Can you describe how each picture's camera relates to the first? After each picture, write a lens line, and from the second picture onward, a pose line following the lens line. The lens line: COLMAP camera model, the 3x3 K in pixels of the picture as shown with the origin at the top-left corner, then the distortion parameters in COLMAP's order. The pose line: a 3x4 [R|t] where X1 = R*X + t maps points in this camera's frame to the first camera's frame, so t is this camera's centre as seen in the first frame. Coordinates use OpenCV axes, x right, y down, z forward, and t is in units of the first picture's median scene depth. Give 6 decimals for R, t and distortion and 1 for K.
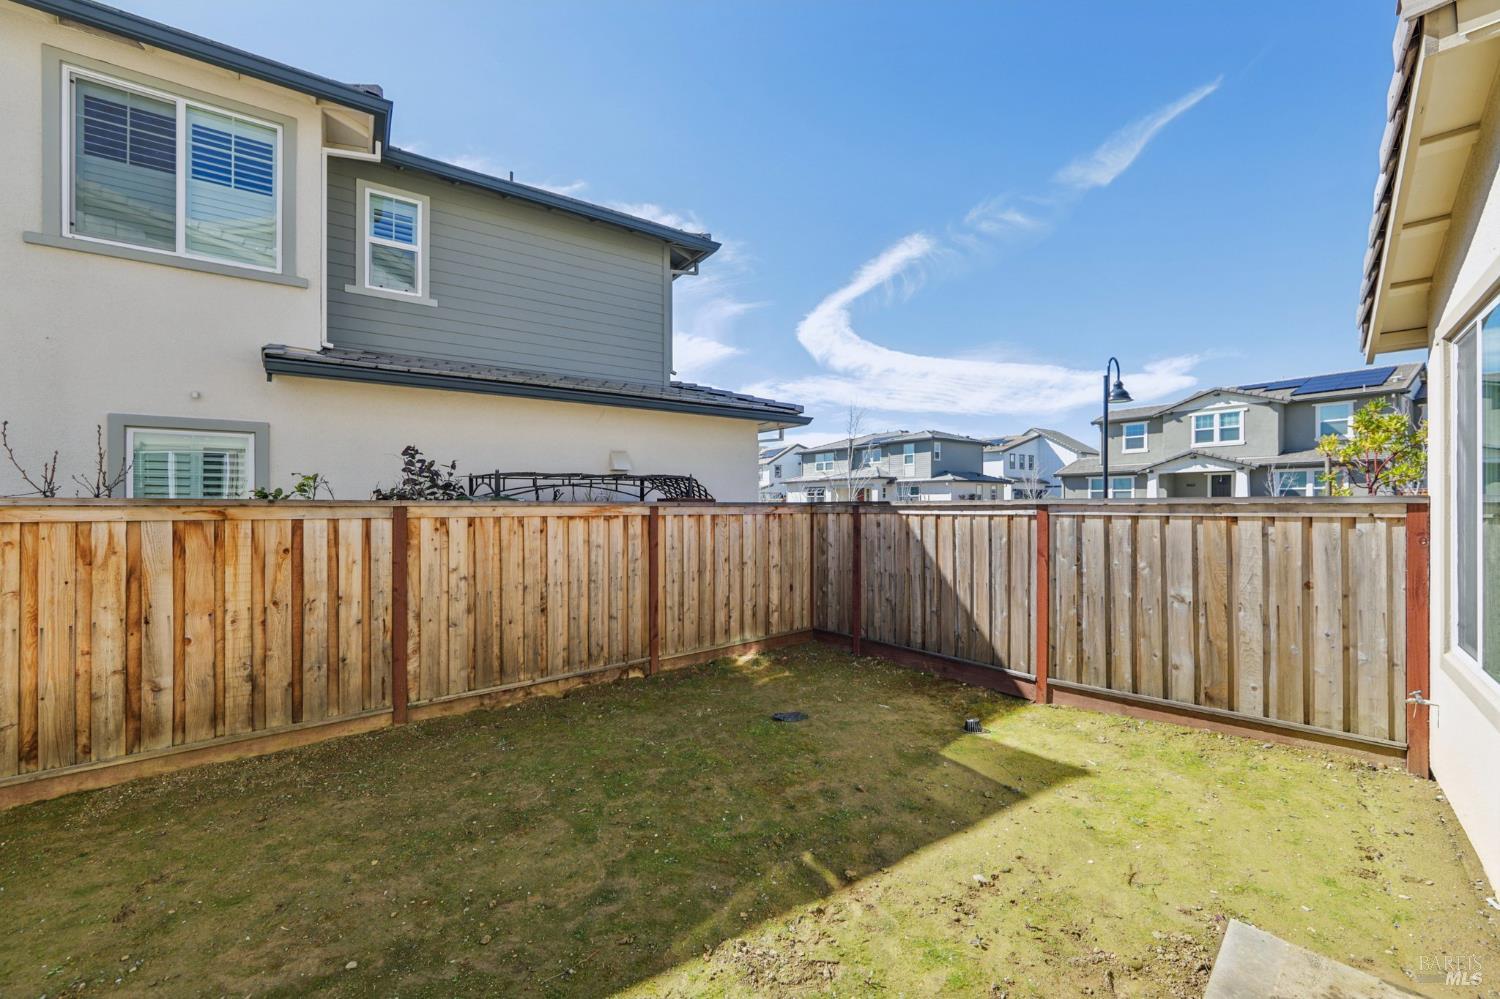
lens RADIAL K [[608.8, 0, 749.1], [0, 608.8, 499.0], [0, 0, 1]] dist [-0.004976, -0.000042]
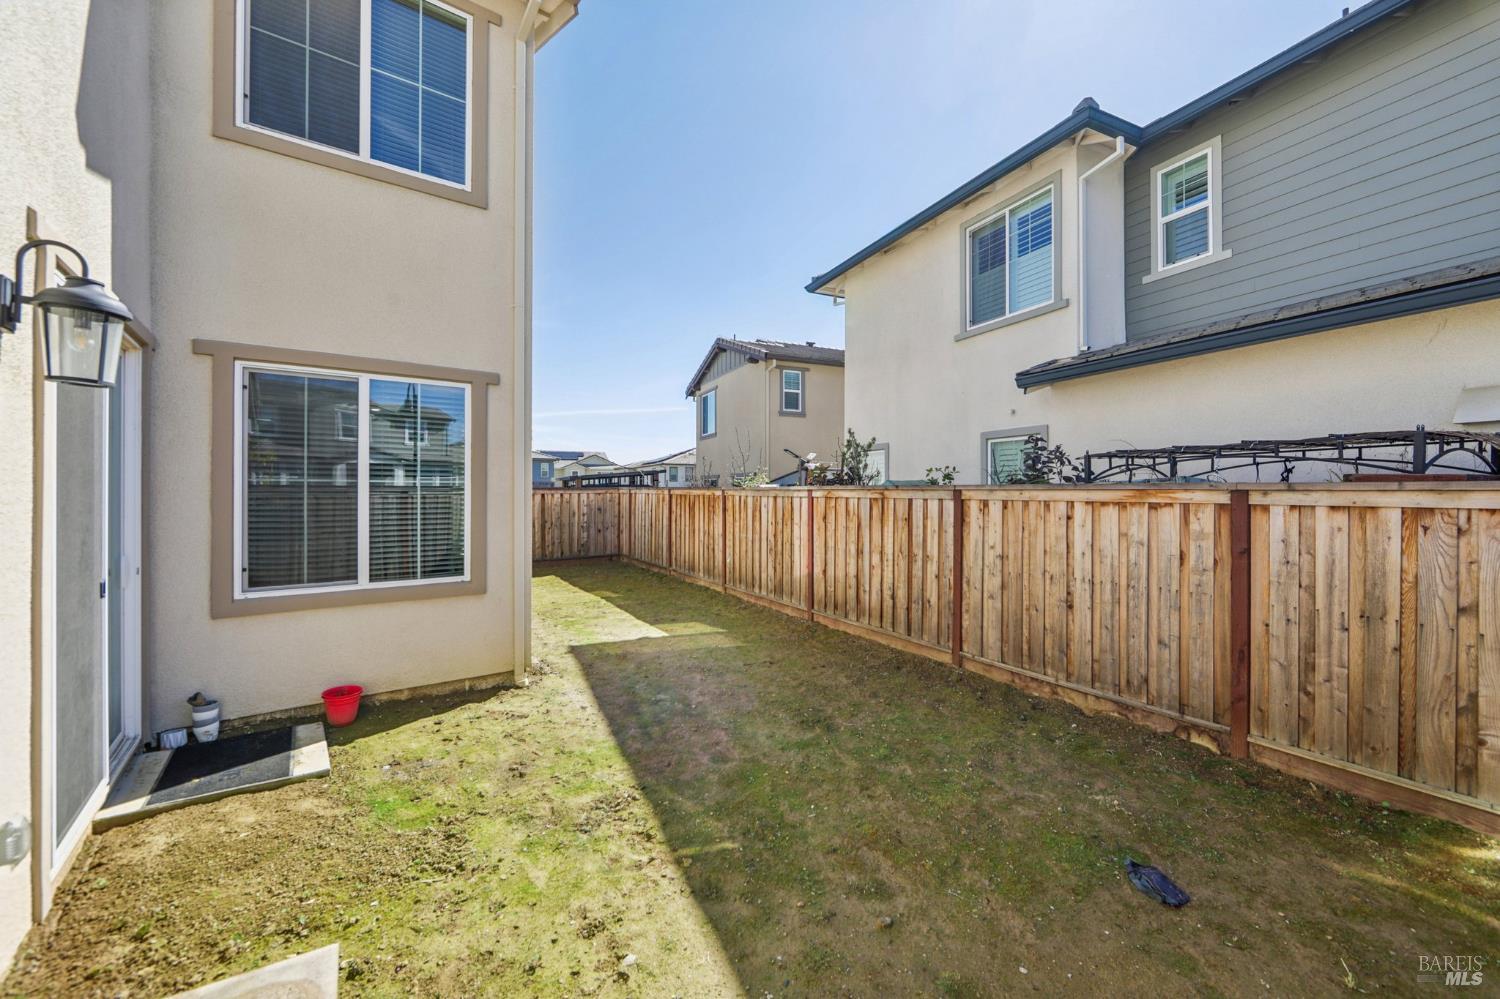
lens RADIAL K [[603.6, 0, 763.2], [0, 603.6, 486.0], [0, 0, 1]] dist [-0.002113, 0.000136]
pose [[-0.170613, -0.008951, -0.985298, 0.635040], [0.007546, 0.999918, -0.010390, 0.012250], [0.985309, -0.009207, -0.170531, 0.739605]]
